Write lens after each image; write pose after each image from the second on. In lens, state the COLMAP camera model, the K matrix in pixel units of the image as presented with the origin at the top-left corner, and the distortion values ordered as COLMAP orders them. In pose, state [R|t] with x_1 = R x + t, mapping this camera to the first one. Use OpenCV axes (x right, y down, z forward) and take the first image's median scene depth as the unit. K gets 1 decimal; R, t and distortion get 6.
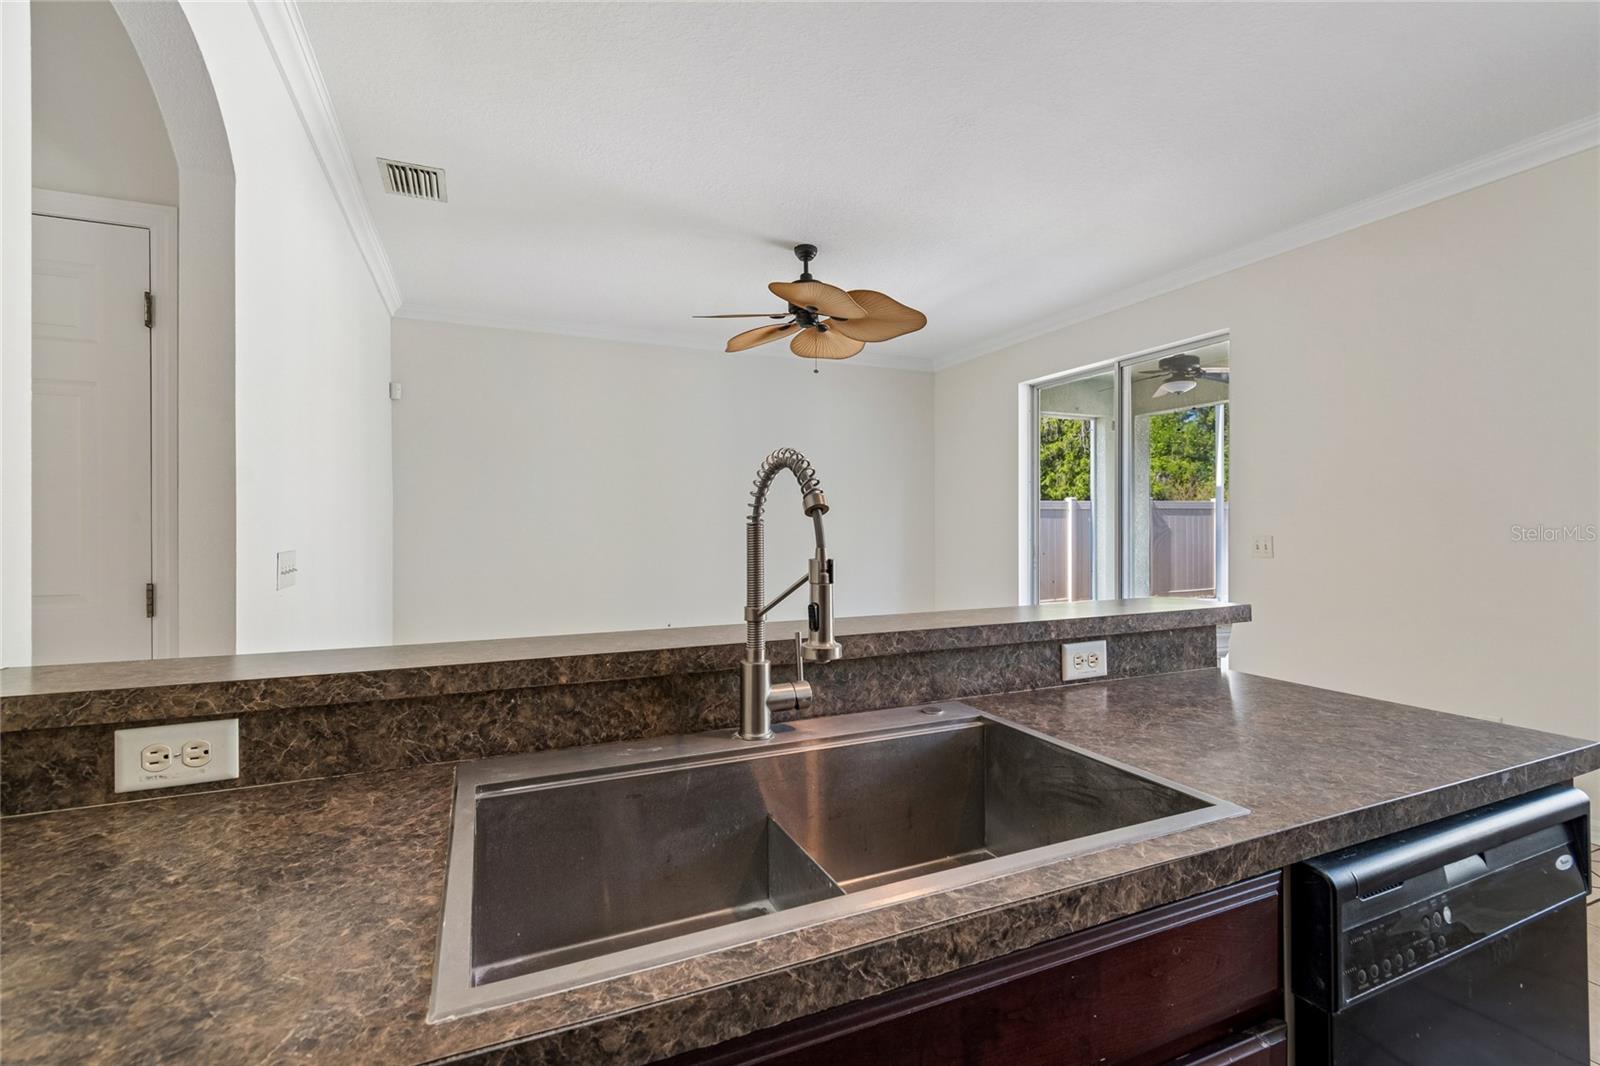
lens RADIAL K [[713.2, 0, 796.1], [0, 713.2, 516.3], [0, 0, 1]] dist [0.006563, -0.003187]
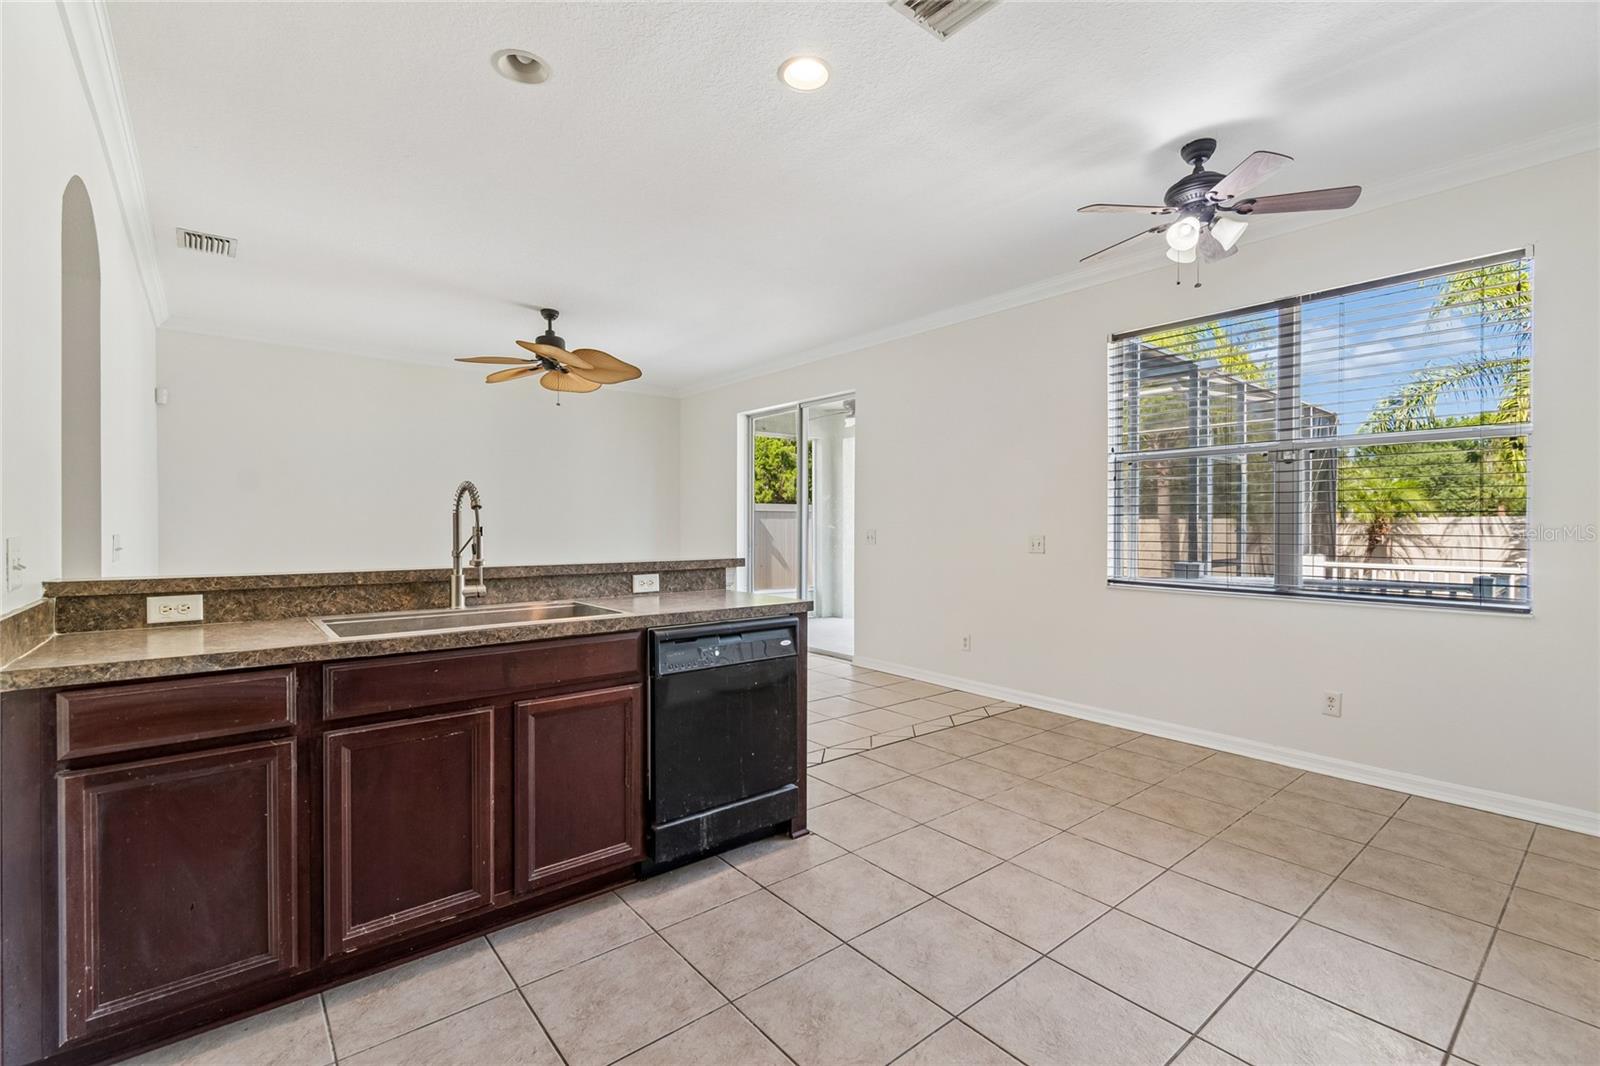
lens RADIAL K [[713.2, 0, 803.5], [0, 713.2, 525.5], [0, 0, 1]] dist [0.006563, -0.003187]
pose [[0.961516, 0.004400, 0.274713, 0.366347], [-0.007177, 0.999933, 0.009106, 0.020677], [-0.274654, -0.010728, 0.961483, -1.425643]]
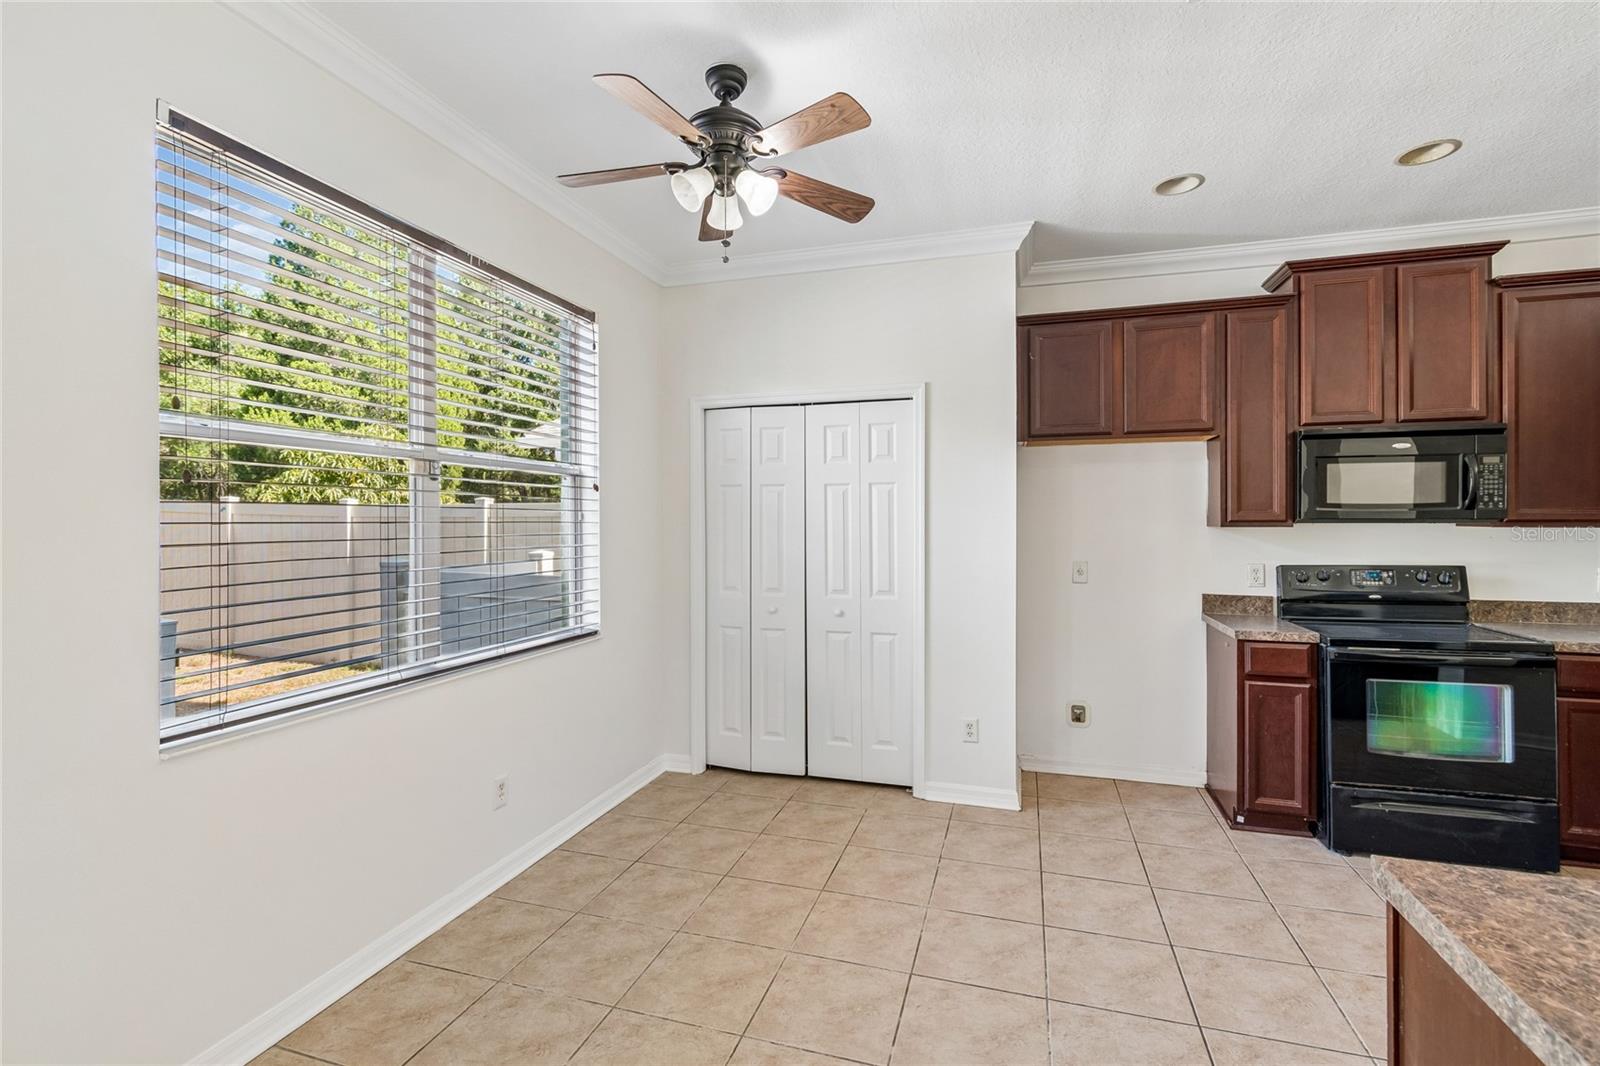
lens RADIAL K [[713.2, 0, 804.9], [0, 713.2, 518.5], [0, 0, 1]] dist [0.006563, -0.003187]
pose [[-0.756760, 0.004063, 0.653681, 1.037143], [-0.002658, 0.999953, -0.009292, -0.115540], [-0.653688, -0.008769, -0.756714, 2.146290]]
